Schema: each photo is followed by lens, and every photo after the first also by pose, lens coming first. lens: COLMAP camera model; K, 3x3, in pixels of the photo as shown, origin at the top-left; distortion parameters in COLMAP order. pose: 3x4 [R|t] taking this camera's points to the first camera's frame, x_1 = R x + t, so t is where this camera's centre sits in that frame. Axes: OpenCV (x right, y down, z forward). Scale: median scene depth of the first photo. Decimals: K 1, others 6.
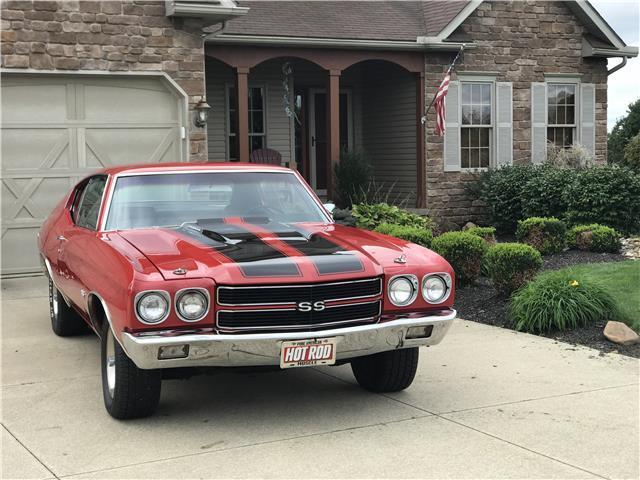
lens RADIAL K [[1072.6, 0, 320.0], [0, 1072.6, 240.0], [0, 0, 1]] dist [0.015089, 0.226690]
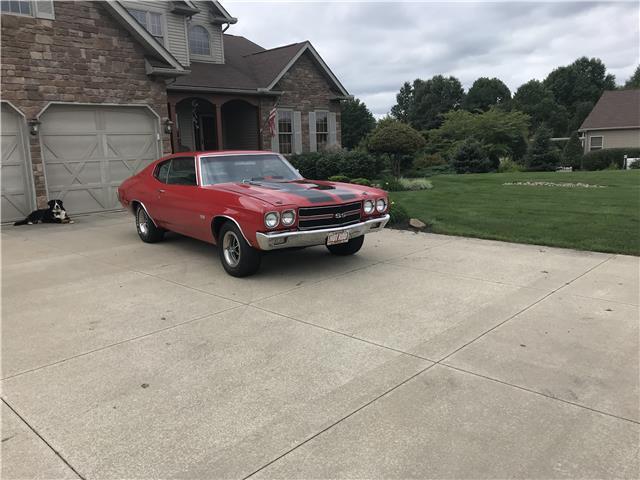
lens RADIAL K [[527.4, 0, 320.2], [0, 527.4, 224.5], [0, 0, 1]] dist [0.113981, -0.240598]
pose [[0.952849, -0.059960, 0.297462, -0.243470], [0.041202, 0.996770, 0.068939, 0.003569], [-0.300634, -0.053432, 0.952242, 0.004067]]
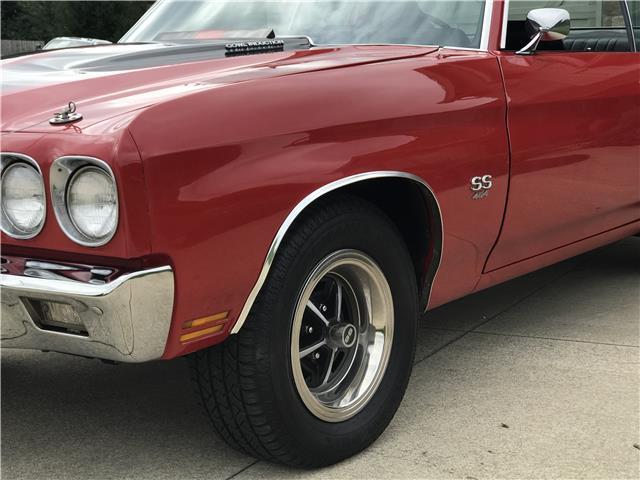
lens RADIAL K [[1231.7, 0, 320.0], [0, 1231.7, 240.0], [0, 0, 1]] dist [-0.091463, 1.278680]
pose [[0.548040, 0.124327, -0.827161, 0.350037], [-0.050270, 0.992000, 0.115797, 0.005420], [0.834940, -0.021880, 0.549905, 0.611513]]
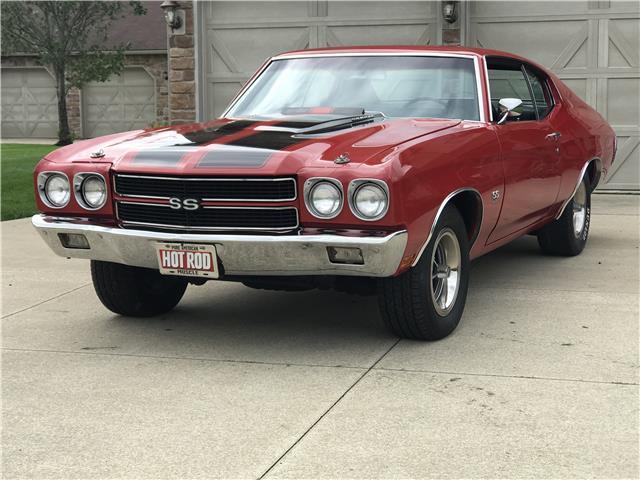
lens RADIAL K [[1231.7, 0, 320.0], [0, 1231.7, 240.0], [0, 0, 1]] dist [-0.091463, 1.278680]
pose [[0.707131, 0.097165, -0.700374, 0.497986], [-0.058429, 0.995155, 0.079068, 0.005353], [0.704664, -0.014989, 0.709383, 0.267045]]
